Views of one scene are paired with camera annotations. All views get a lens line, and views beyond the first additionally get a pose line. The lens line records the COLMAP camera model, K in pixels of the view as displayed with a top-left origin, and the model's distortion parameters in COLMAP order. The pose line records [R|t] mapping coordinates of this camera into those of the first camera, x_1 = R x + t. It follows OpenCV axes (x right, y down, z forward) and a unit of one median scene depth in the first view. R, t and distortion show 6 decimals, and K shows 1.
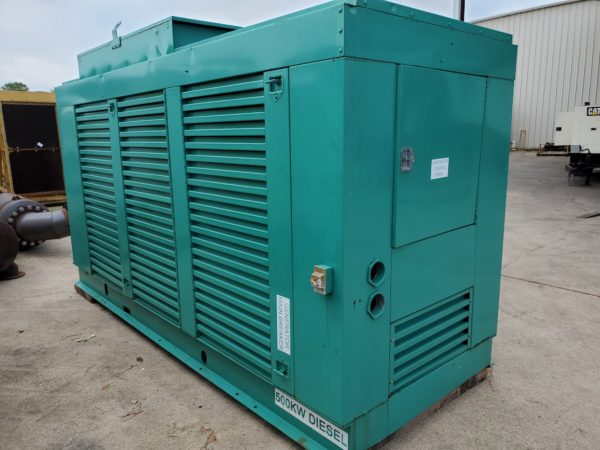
lens RADIAL K [[463.9, 0, 309.3], [0, 463.9, 222.9], [0, 0, 1]] dist [0.006469, 0.011601]
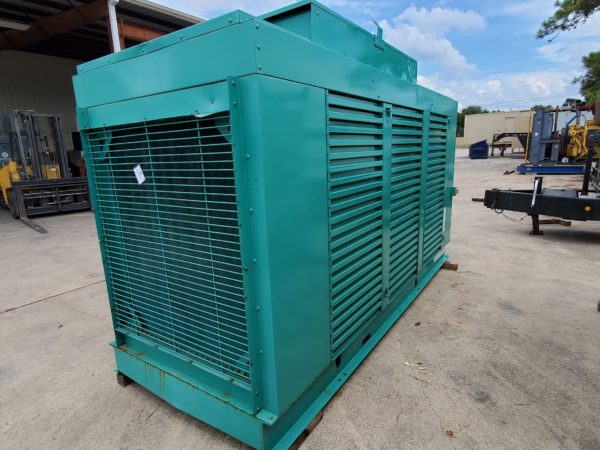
lens RADIAL K [[360.6, 0, 300.0], [0, 360.6, 225.0], [0, 0, 1]] dist [-0.000168, -0.000483]
pose [[-0.229267, -0.184628, 0.955693, -1.198583], [0.219325, 0.946797, 0.235525, -0.249220], [-0.948332, 0.263606, -0.176575, 1.455258]]
